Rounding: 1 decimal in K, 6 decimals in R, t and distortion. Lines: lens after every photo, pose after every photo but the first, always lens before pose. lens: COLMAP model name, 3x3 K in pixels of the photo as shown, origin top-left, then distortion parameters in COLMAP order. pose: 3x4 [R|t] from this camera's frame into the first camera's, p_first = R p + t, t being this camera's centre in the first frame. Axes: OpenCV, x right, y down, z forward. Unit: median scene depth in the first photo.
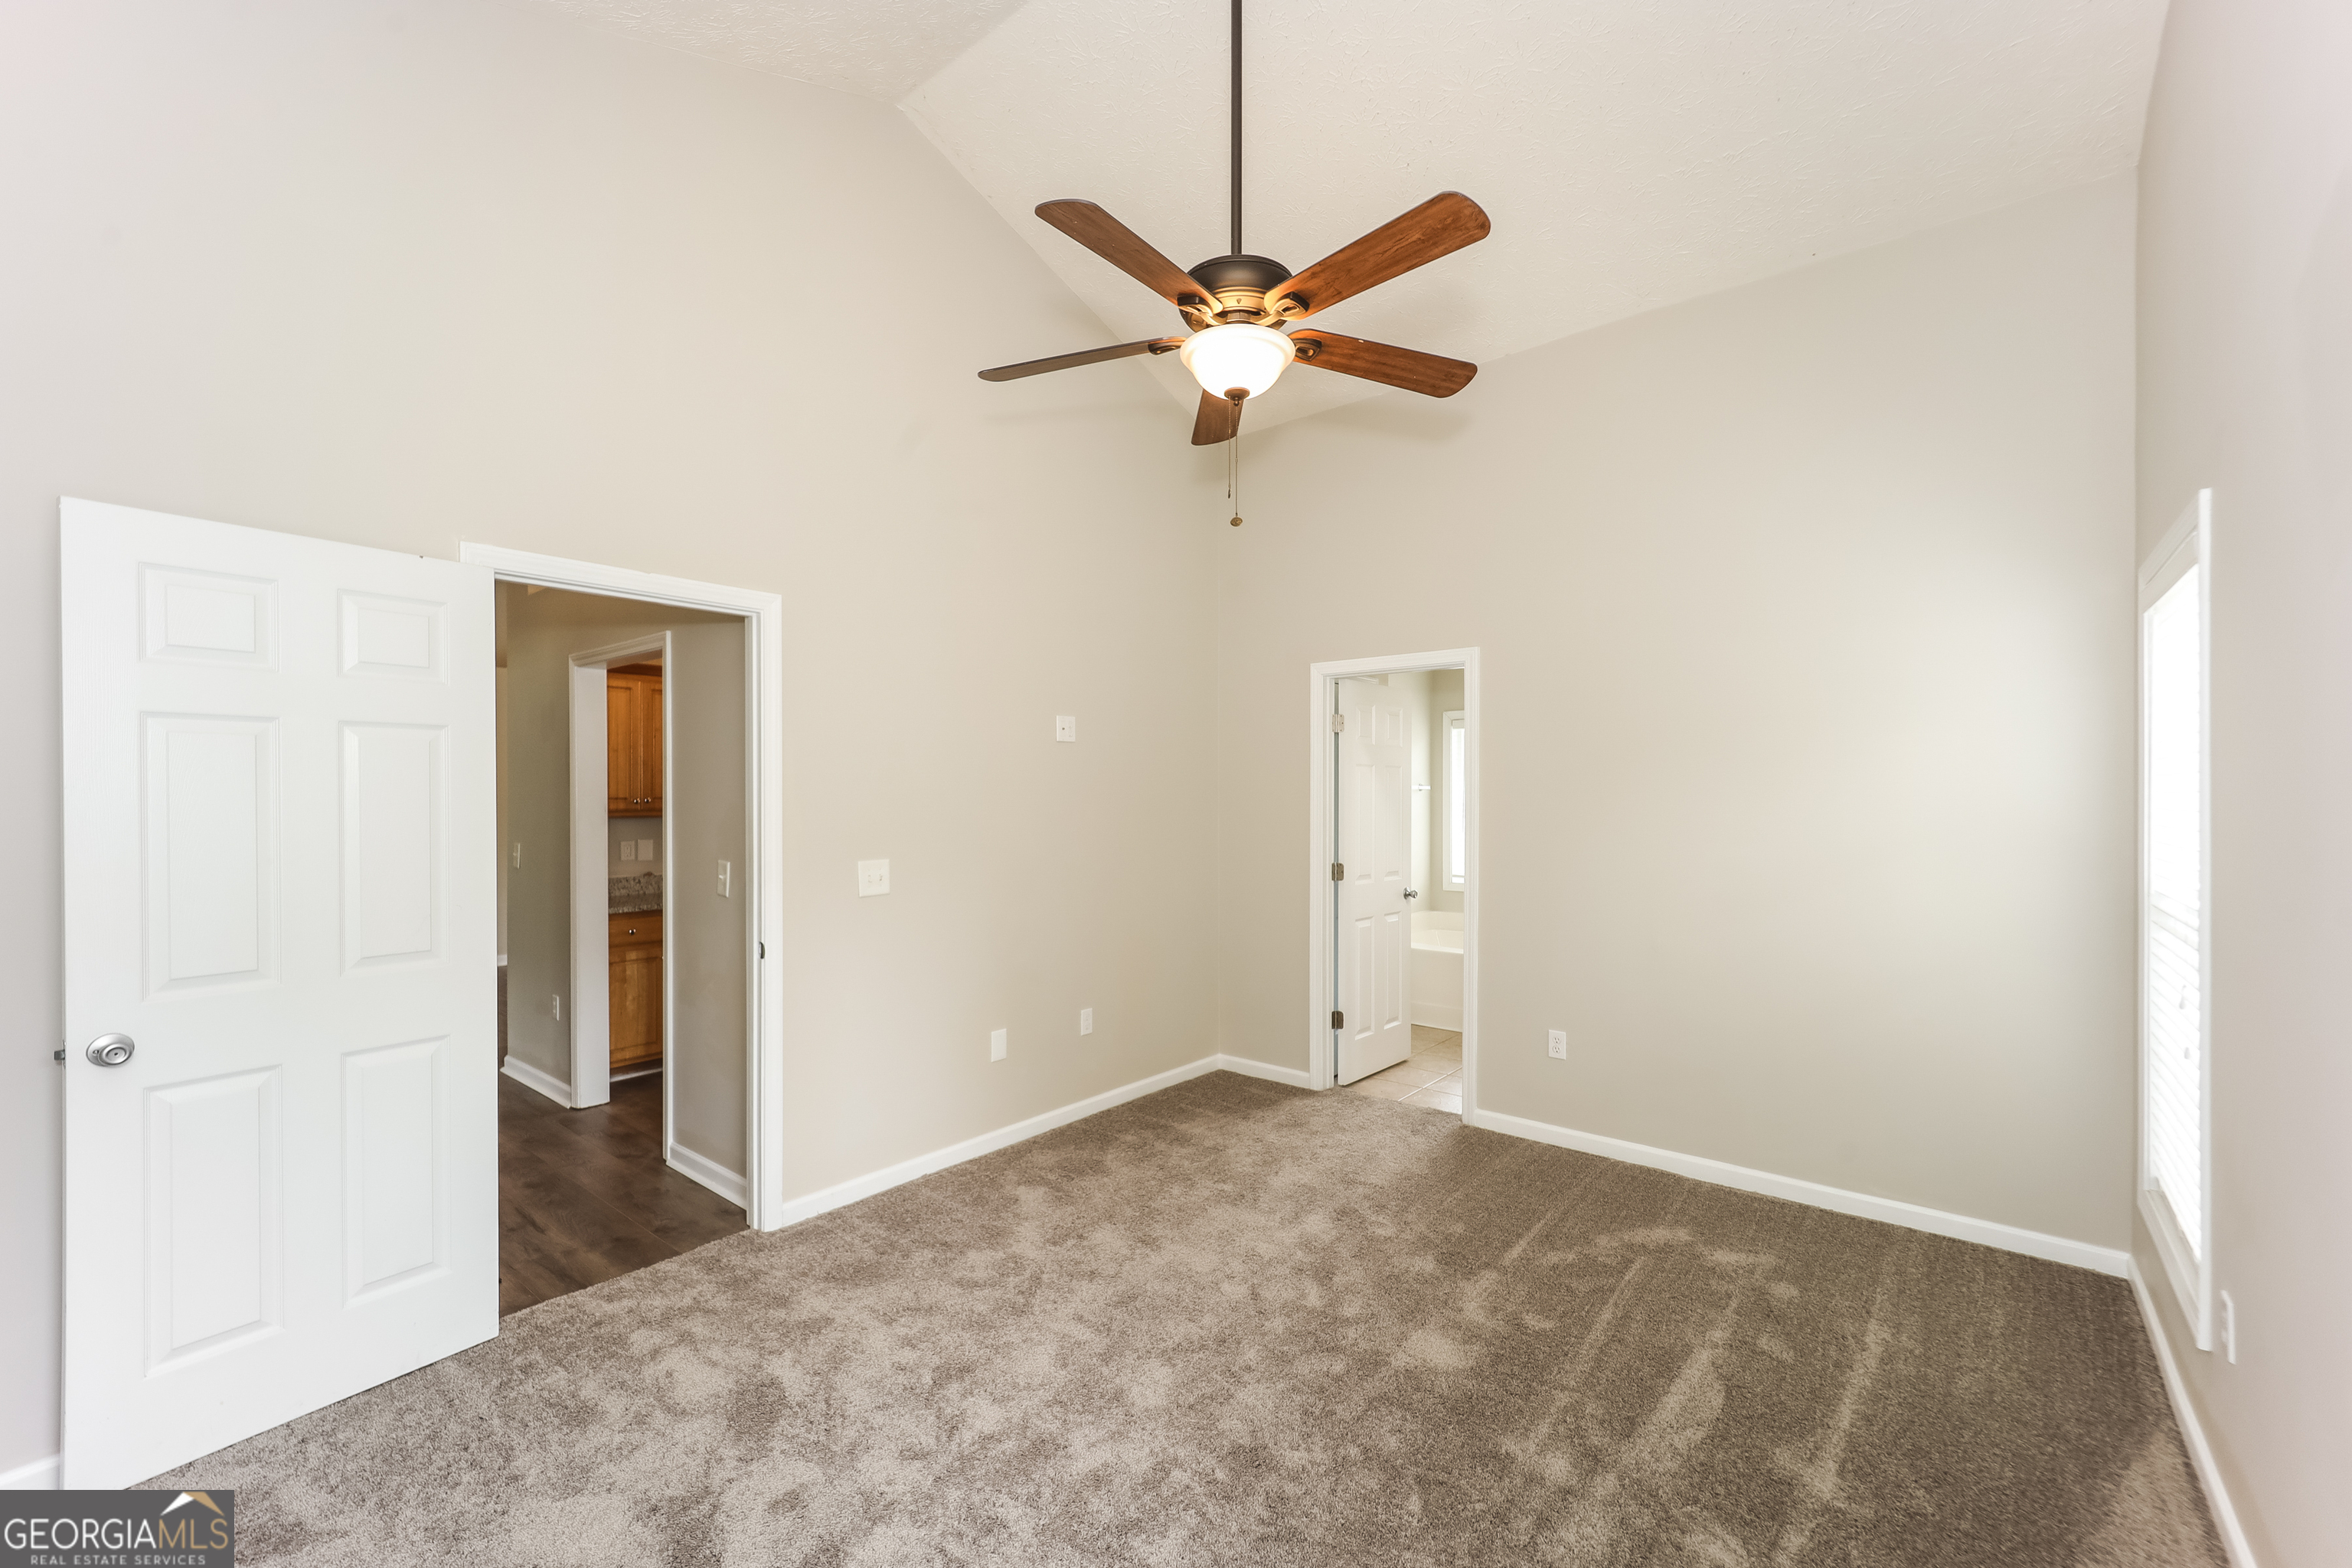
lens RADIAL K [[943.8, 0, 1094.9], [0, 943.8, 798.0], [0, 0, 1]] dist [0.010520, 0.000070]
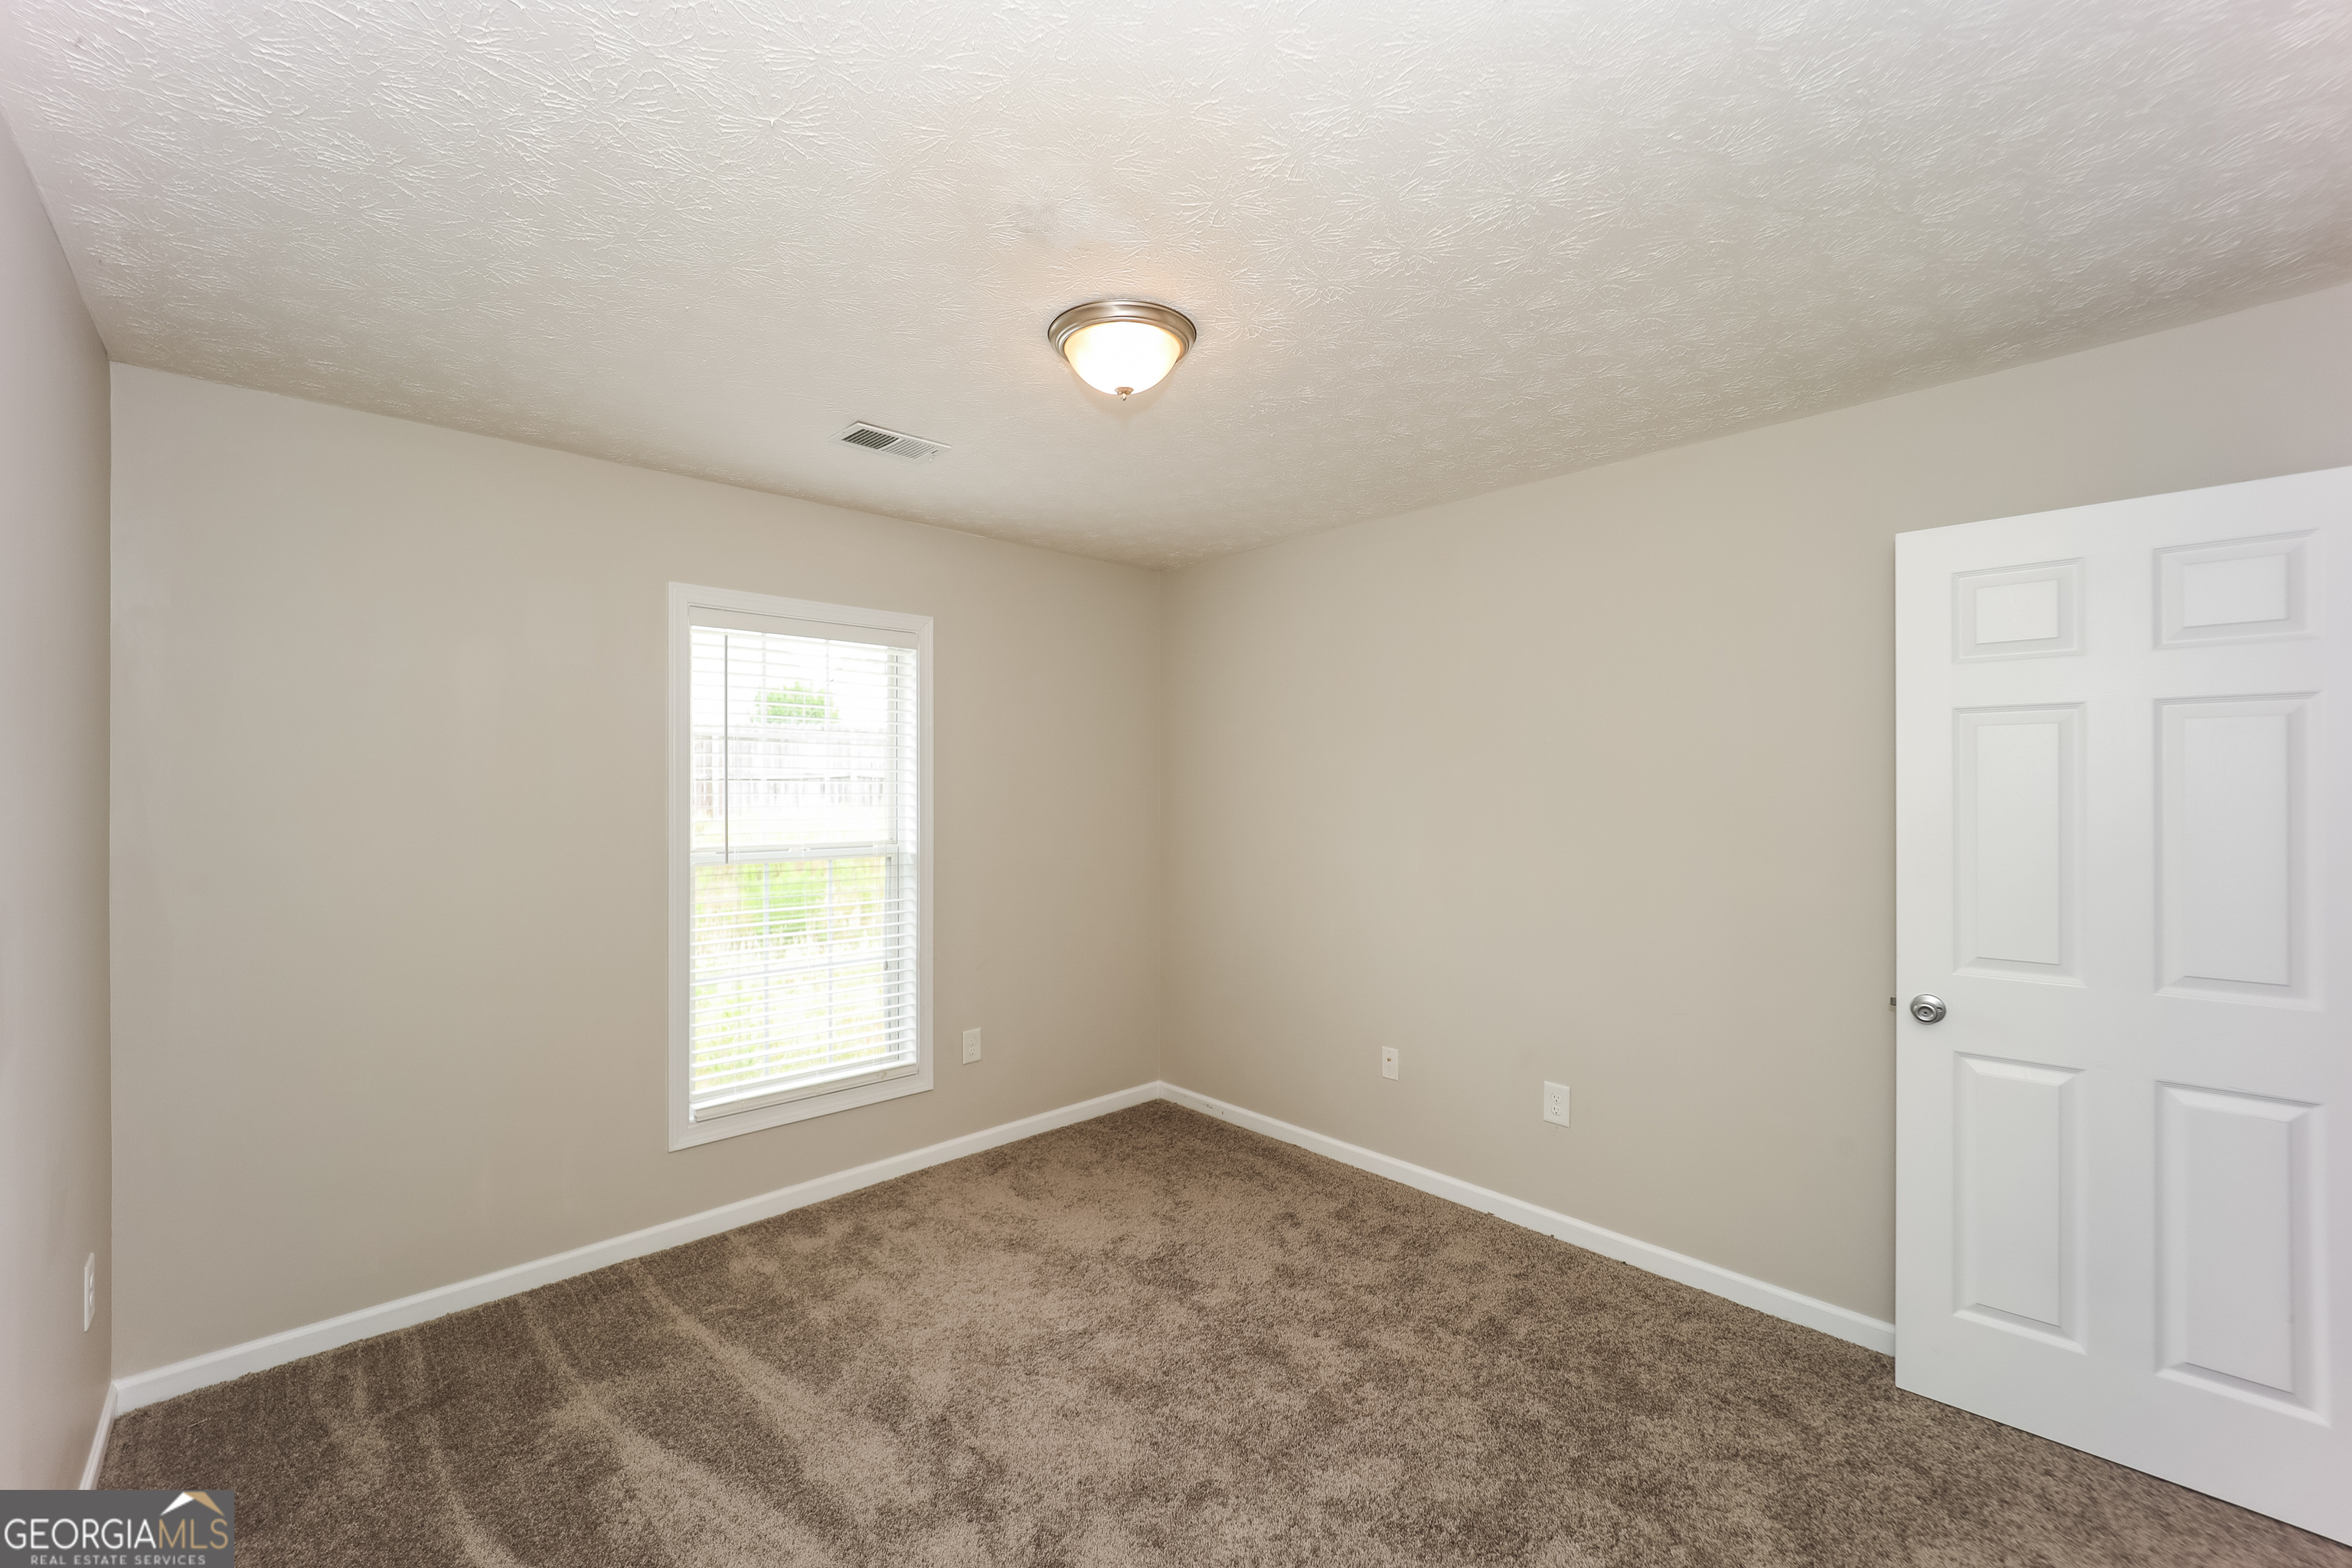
lens RADIAL K [[964.1, 0, 1176.0], [0, 964.1, 784.0], [0, 0, 1]] dist [0.000288, -0.000021]
pose [[-0.083088, -0.002777, -0.996538, 0.176011], [-0.001330, 0.999996, -0.002675, 0.001149], [0.996541, 0.001103, -0.083091, 0.192786]]
